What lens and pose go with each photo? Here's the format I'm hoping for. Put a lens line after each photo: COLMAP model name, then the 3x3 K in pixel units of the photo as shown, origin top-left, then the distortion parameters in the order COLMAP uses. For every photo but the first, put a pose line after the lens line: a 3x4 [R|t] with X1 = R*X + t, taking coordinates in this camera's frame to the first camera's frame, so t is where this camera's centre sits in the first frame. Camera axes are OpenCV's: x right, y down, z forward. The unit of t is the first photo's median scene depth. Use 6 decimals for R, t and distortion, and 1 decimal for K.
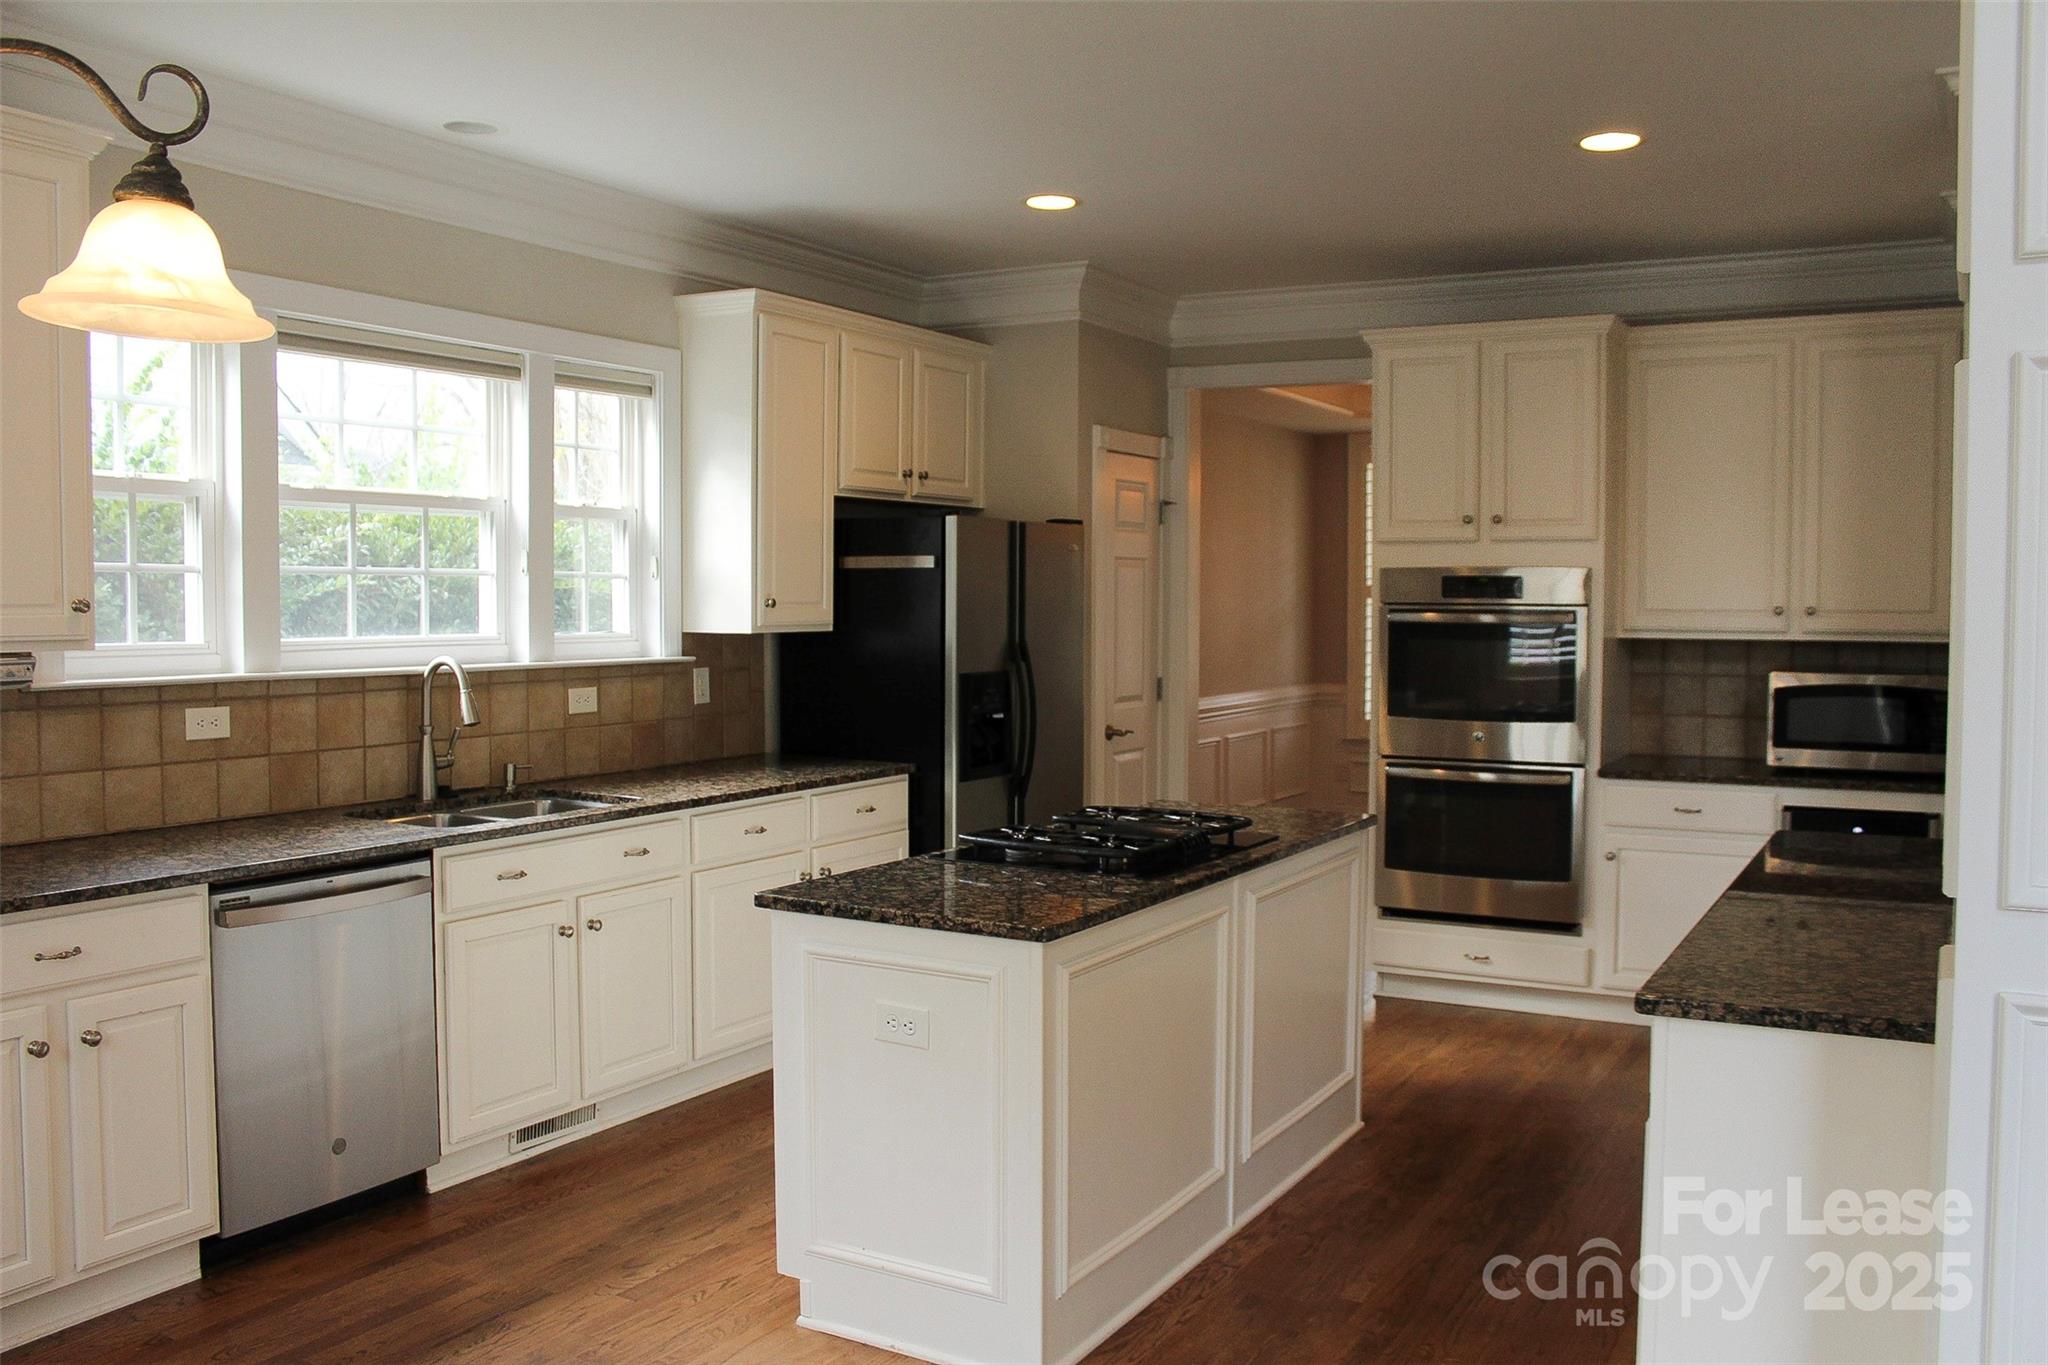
lens RADIAL K [[1732.1, 0, 1029.9], [0, 1732.1, 673.9], [0, 0, 1]] dist [-0.126517, 0.071870]
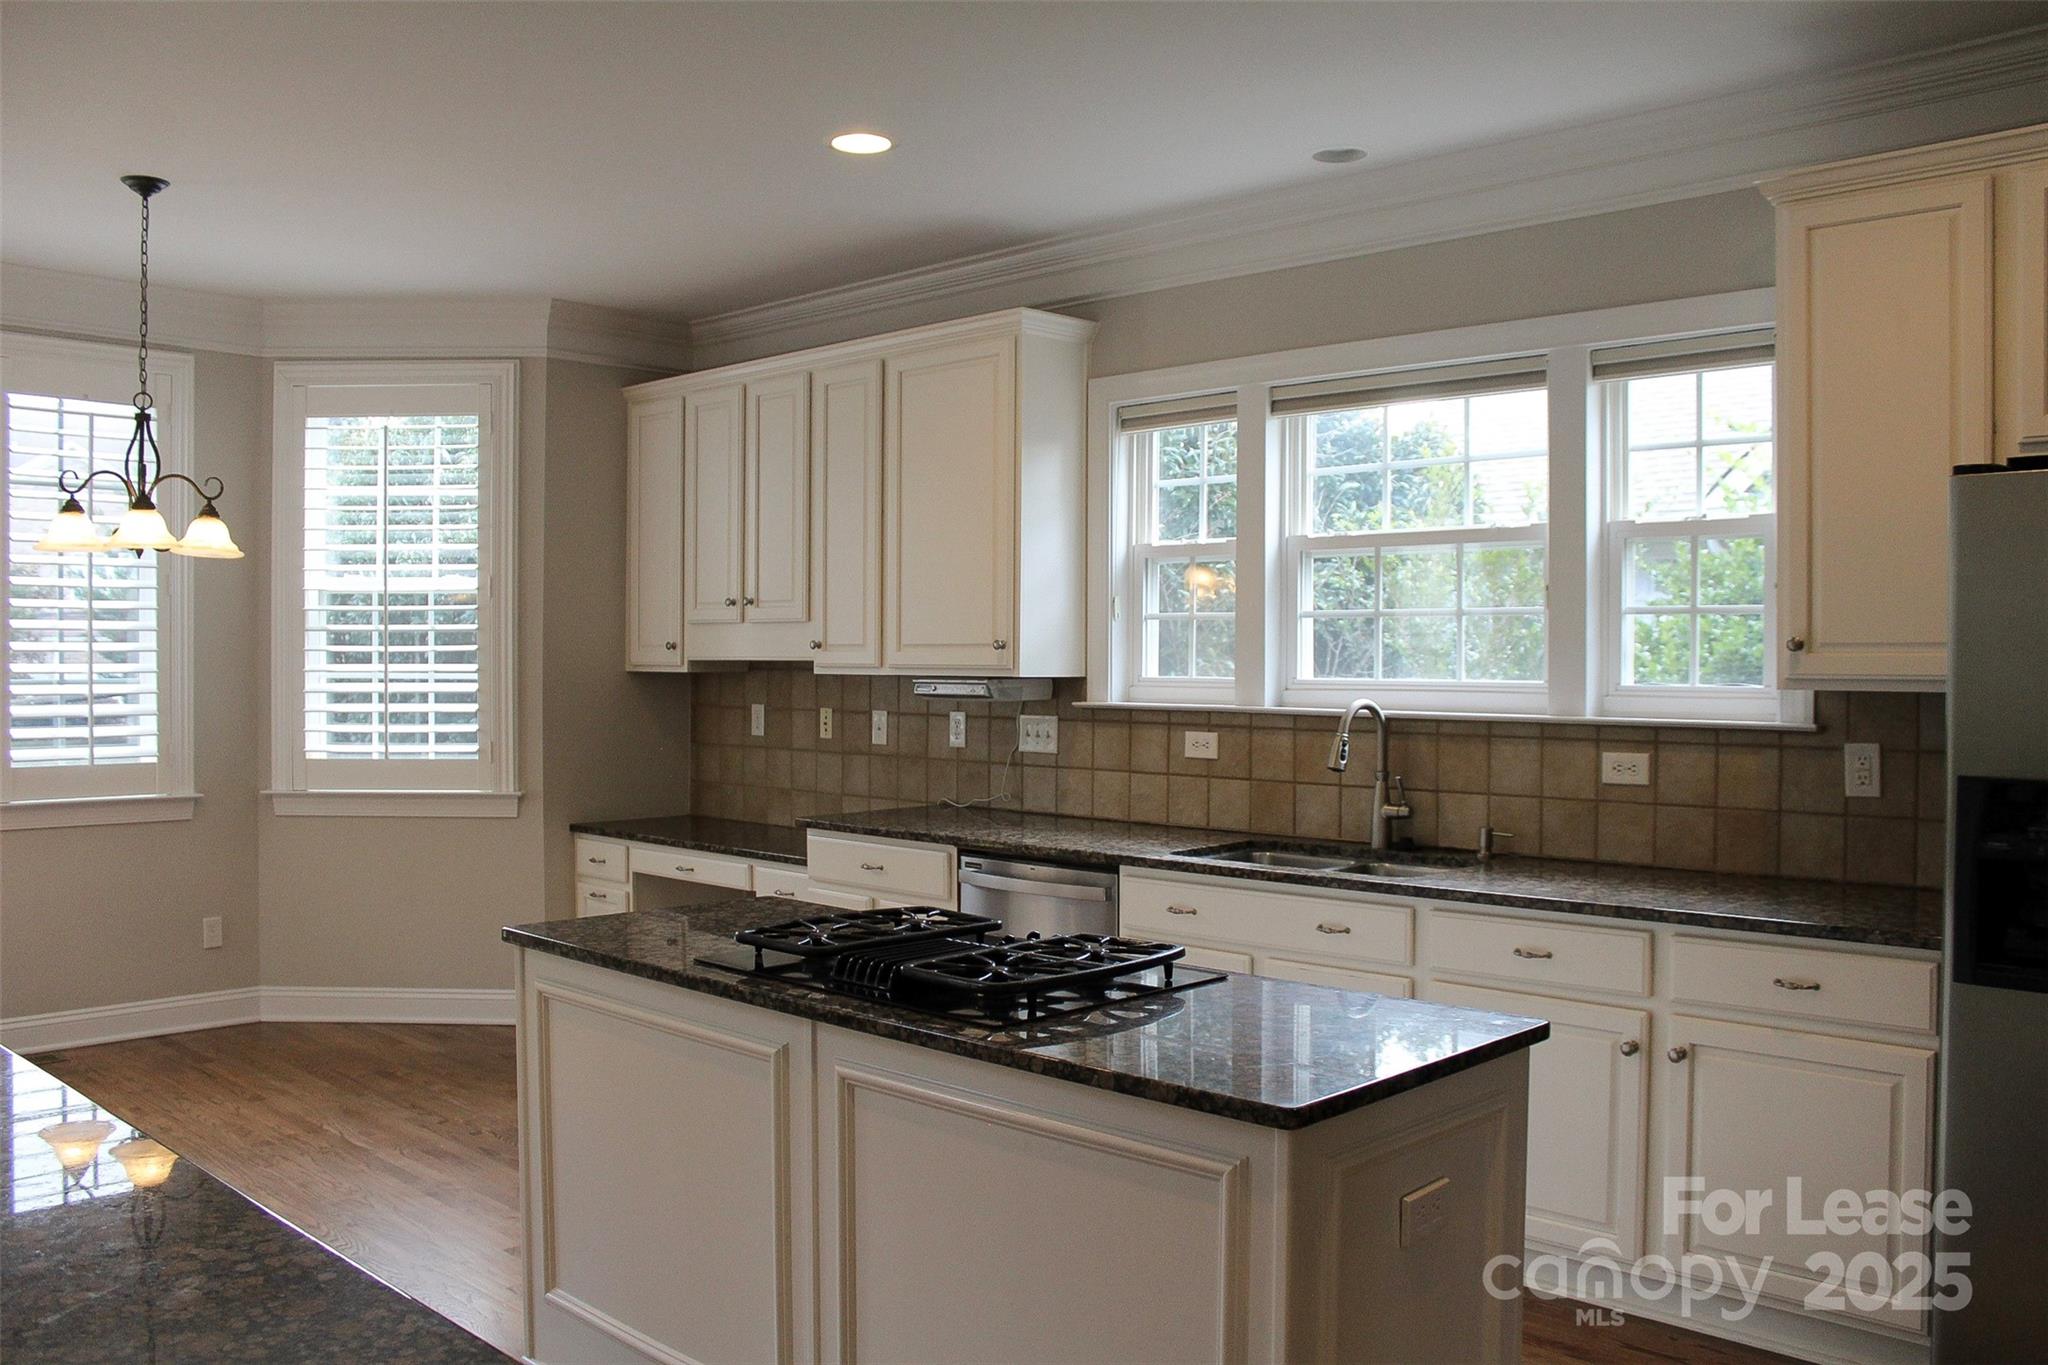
lens RADIAL K [[1732.1, 0, 1029.0], [0, 1732.1, 681.2], [0, 0, 1]] dist [-0.126517, 0.071870]
pose [[-0.242069, -0.000733, -0.970259, 0.698347], [-0.056862, 0.998292, 0.013432, -0.024140], [0.968591, 0.058422, -0.241697, 1.138896]]
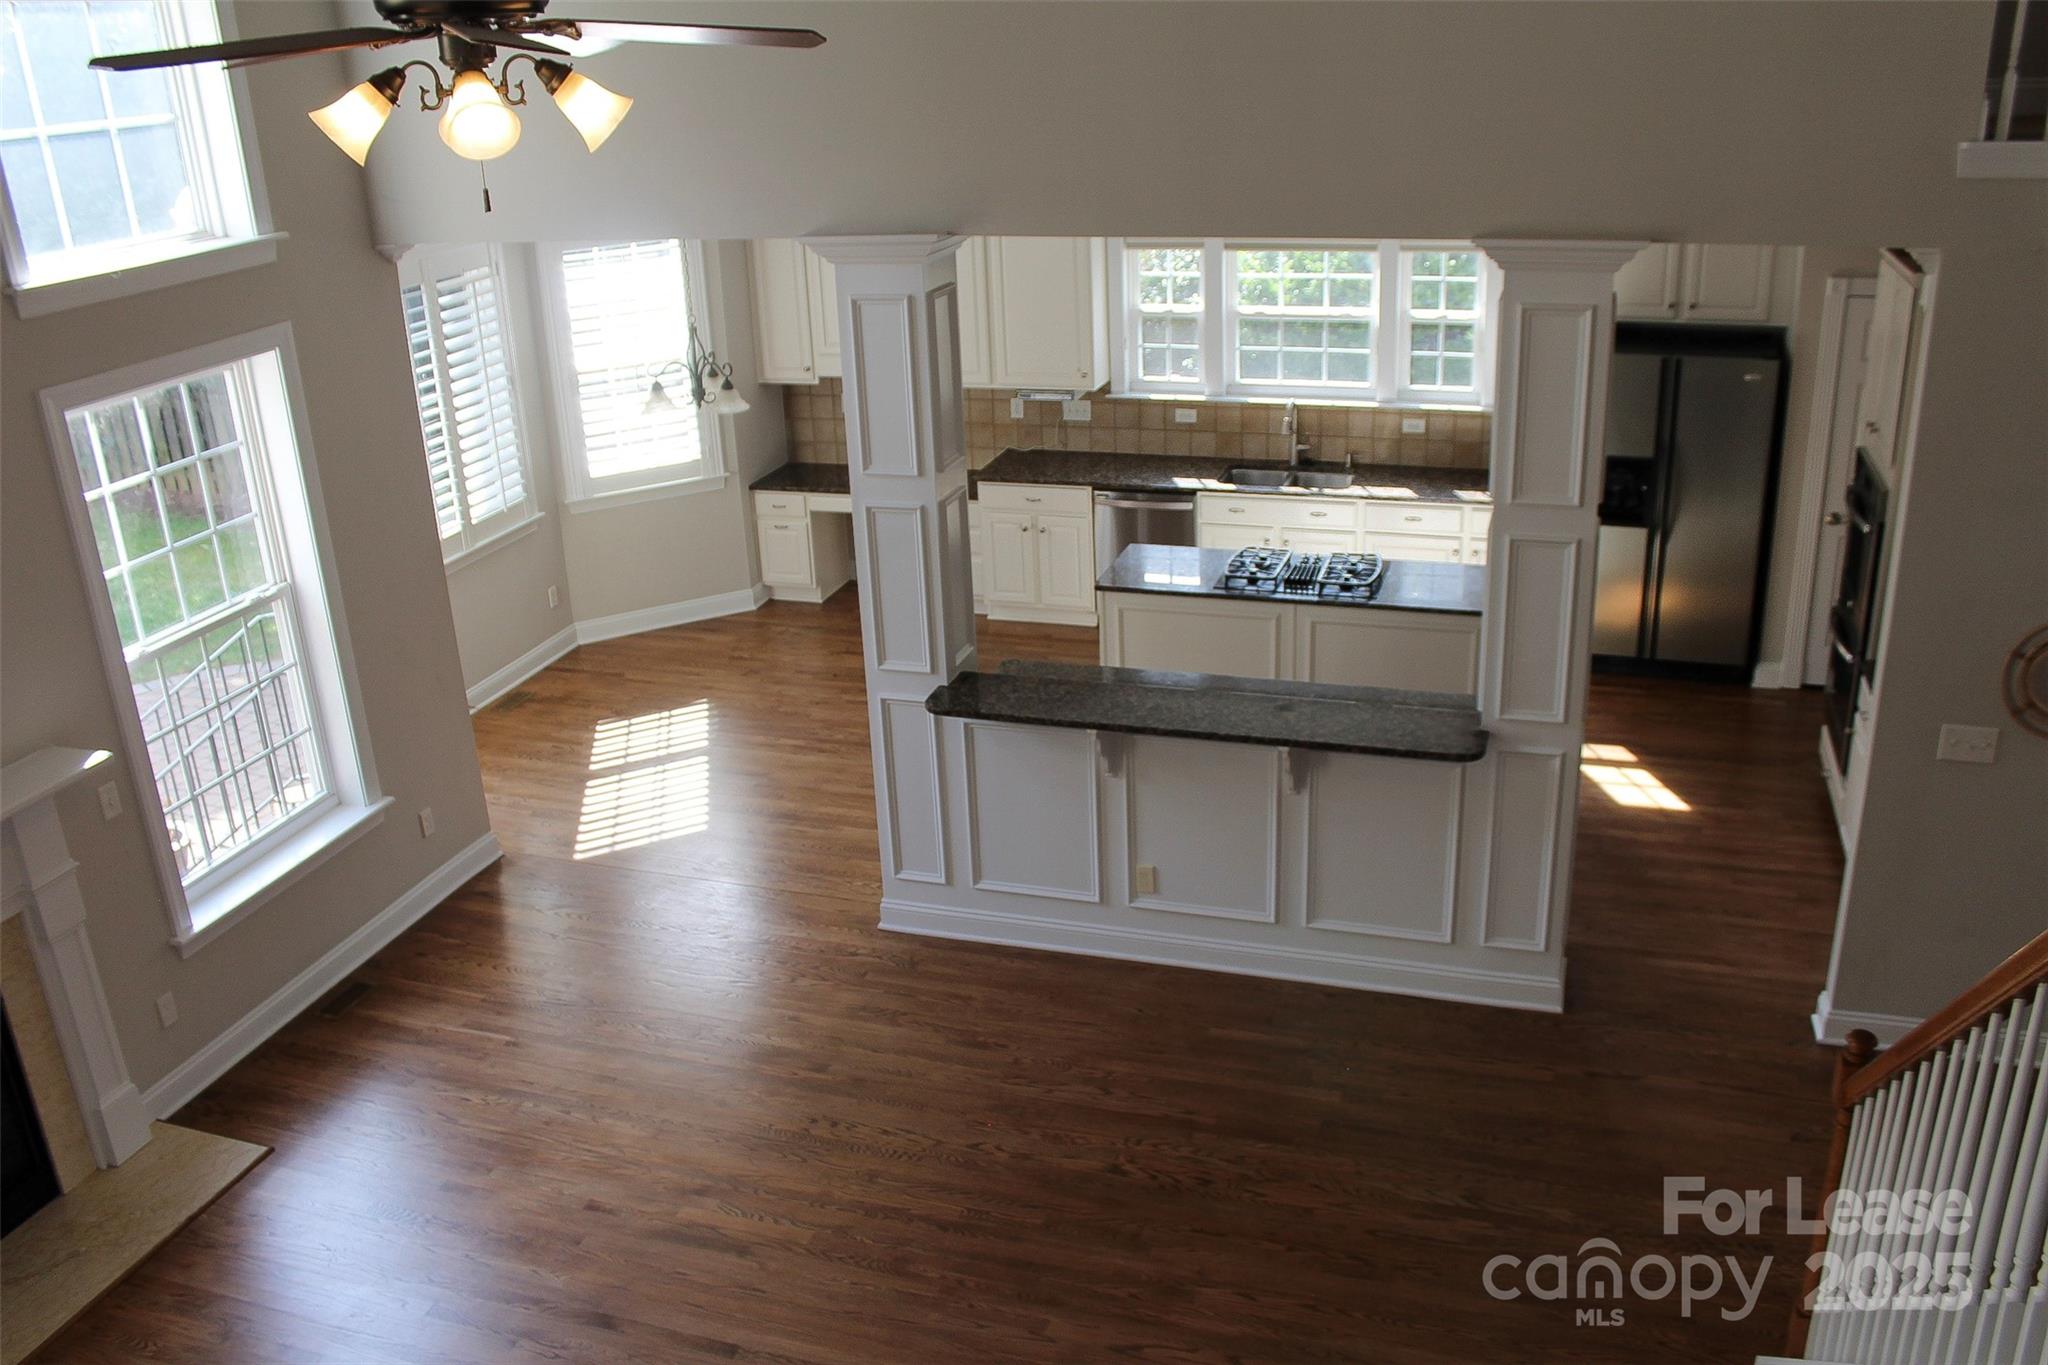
lens RADIAL K [[1732.1, 0, 1031.0], [0, 1732.1, 698.6], [0, 0, 1]] dist [-0.126517, 0.071870]
pose [[0.230372, 0.350831, -0.907660, 1.735698], [-0.009270, 0.933497, 0.358465, -0.450294], [0.973058, -0.074166, 0.218304, 0.226523]]
